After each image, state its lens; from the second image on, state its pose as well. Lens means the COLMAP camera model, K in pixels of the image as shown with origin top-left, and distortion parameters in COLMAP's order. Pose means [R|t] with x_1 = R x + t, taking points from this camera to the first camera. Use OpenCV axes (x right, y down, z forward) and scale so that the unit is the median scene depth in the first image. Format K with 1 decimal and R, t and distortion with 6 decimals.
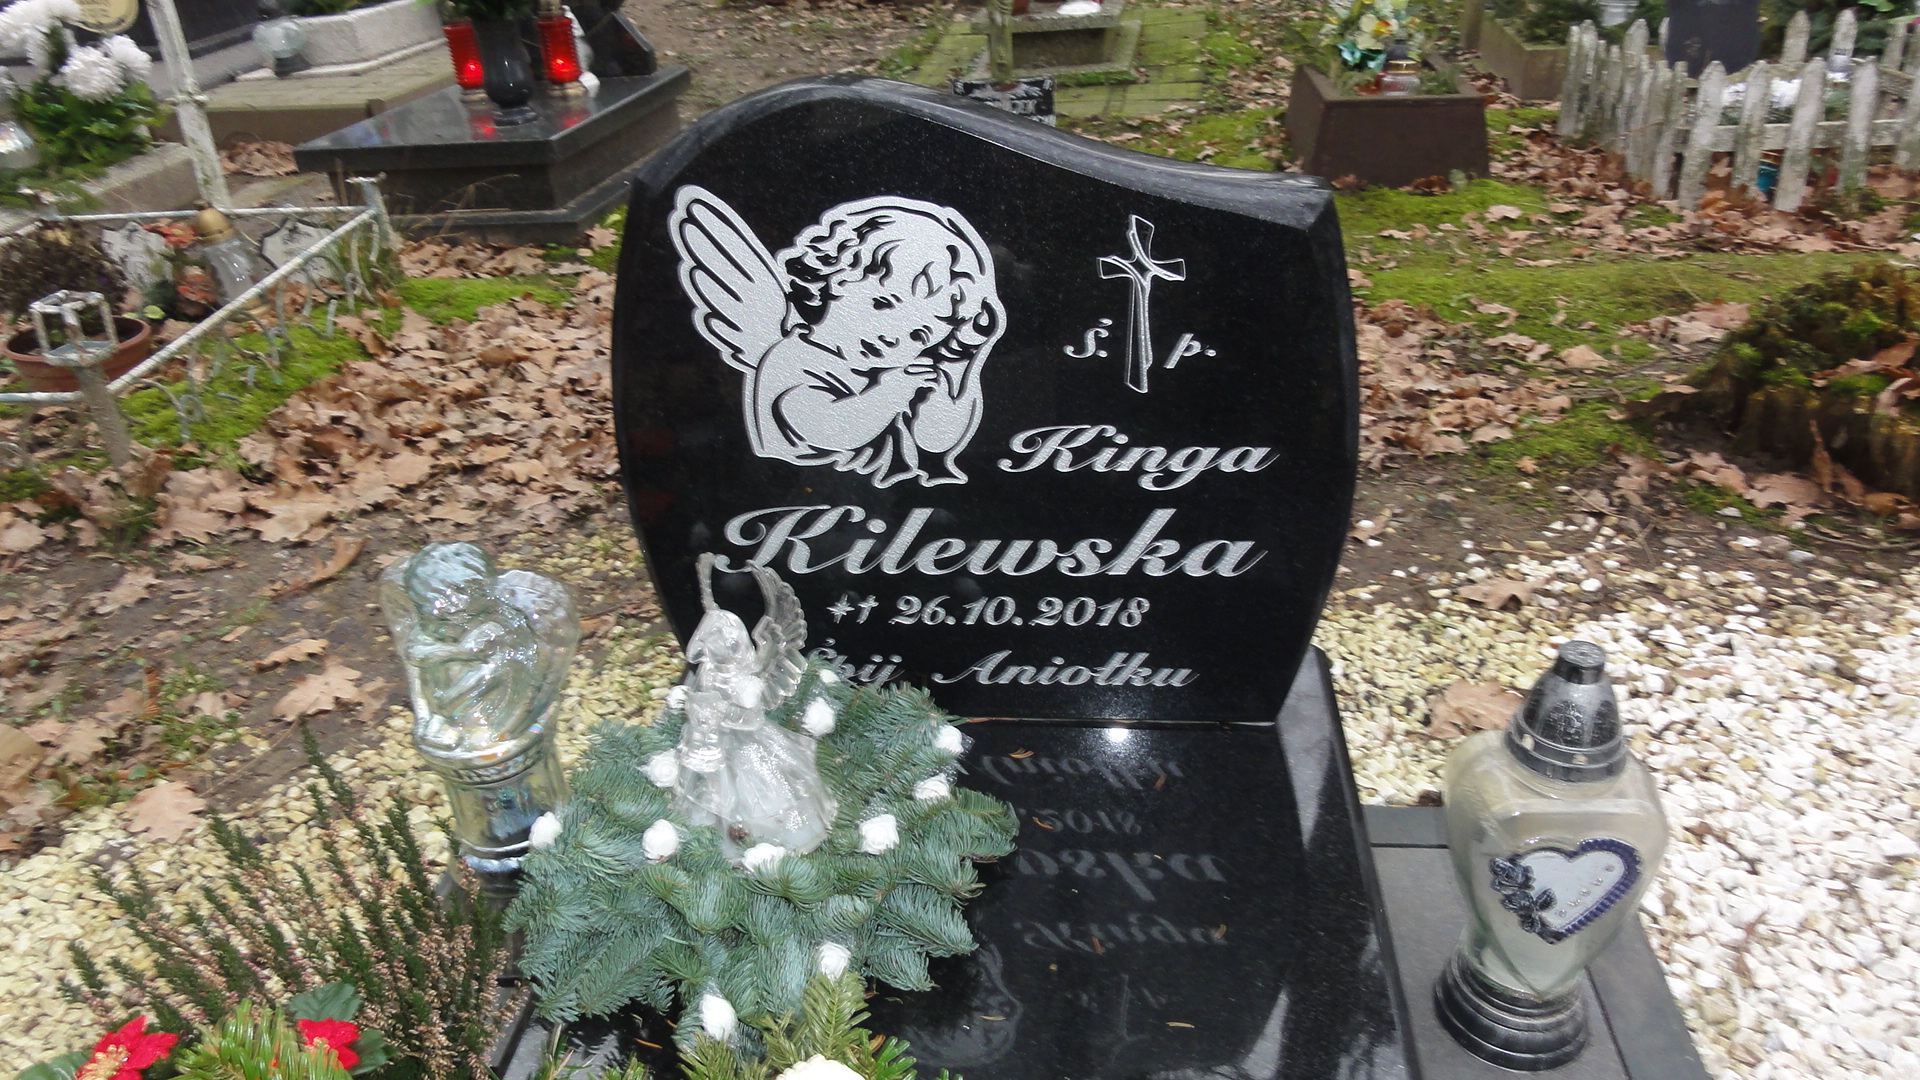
lens RADIAL K [[1367.4, 0, 958.7], [0, 1367.4, 541.6], [0, 0, 1]] dist [-0.000213, 0.003779]
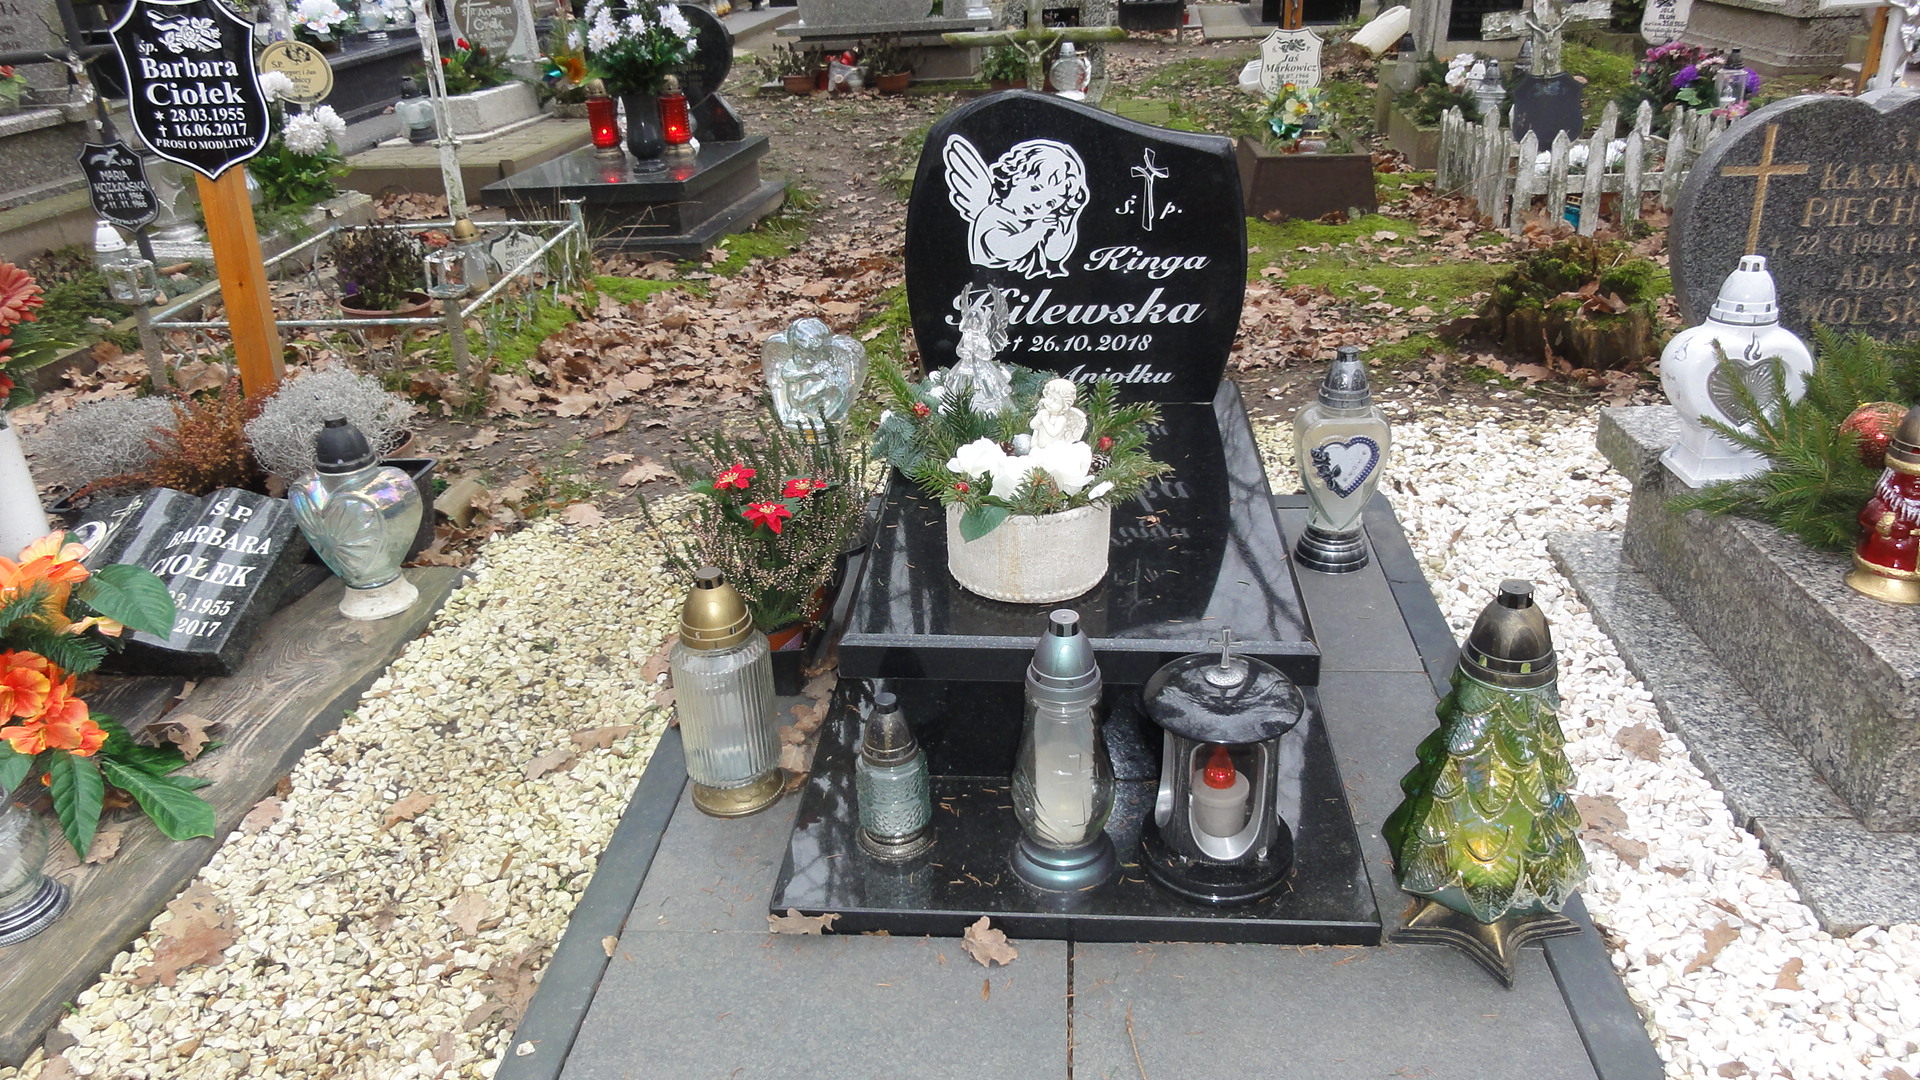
lens RADIAL K [[1367.4, 0, 961.6], [0, 1367.4, 539.5], [0, 0, 1]] dist [-0.000213, 0.003779]
pose [[0.999617, 0.003208, 0.027483, -0.109238], [-0.001316, 0.997646, -0.068566, 0.257609], [-0.027638, 0.068504, 0.997268, -0.557074]]
